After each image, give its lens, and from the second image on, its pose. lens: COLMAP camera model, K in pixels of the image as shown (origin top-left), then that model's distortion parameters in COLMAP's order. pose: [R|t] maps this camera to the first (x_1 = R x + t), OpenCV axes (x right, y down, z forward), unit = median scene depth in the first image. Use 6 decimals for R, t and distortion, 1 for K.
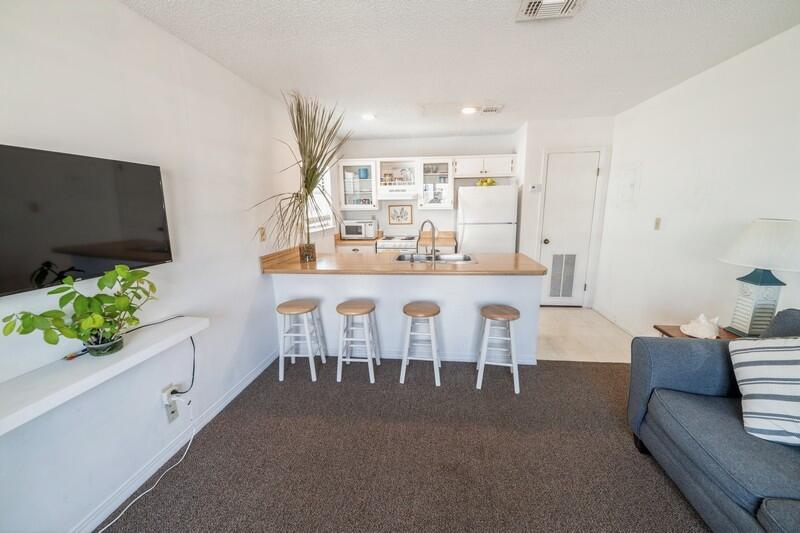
lens RADIAL K [[304.8, 0, 403.3], [0, 304.8, 267.0], [0, 0, 1]] dist [-0.001781, -0.000187]
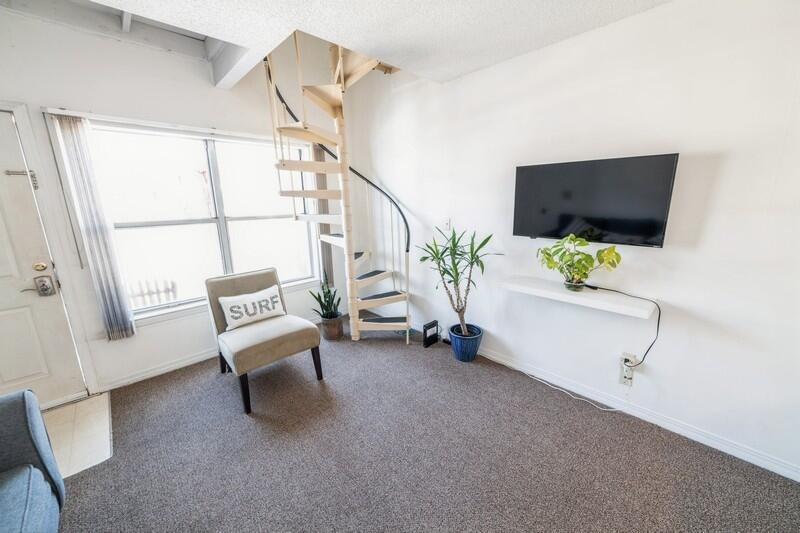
lens RADIAL K [[304.8, 0, 403.3], [0, 304.8, 267.0], [0, 0, 1]] dist [-0.001781, -0.000187]
pose [[-0.621424, 0.196750, -0.758368, 0.238985], [-0.130967, 0.928249, 0.348140, -0.086139], [0.772451, 0.315664, -0.551068, 0.392296]]
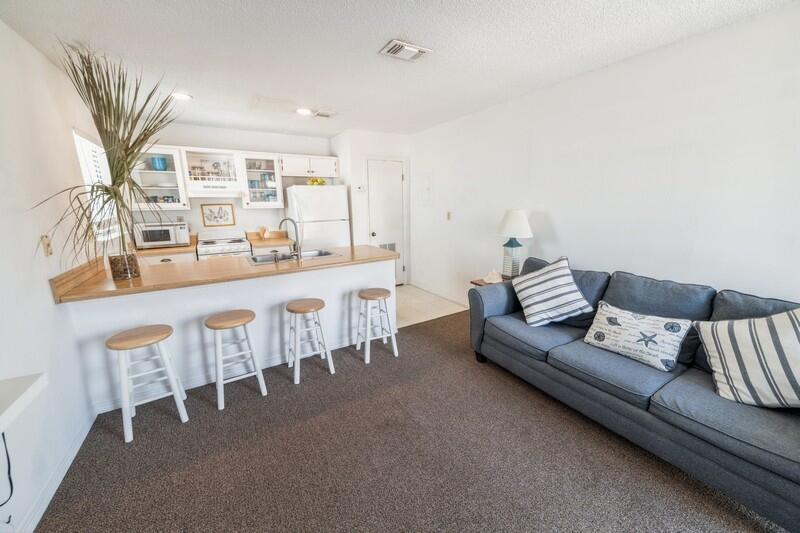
lens RADIAL K [[304.8, 0, 403.3], [0, 304.8, 267.0], [0, 0, 1]] dist [-0.001781, -0.000187]
pose [[0.781619, -0.126945, 0.610701, -0.180480], [0.127071, 0.990946, 0.043351, 0.005866], [-0.610675, 0.043719, 0.790674, -0.000721]]
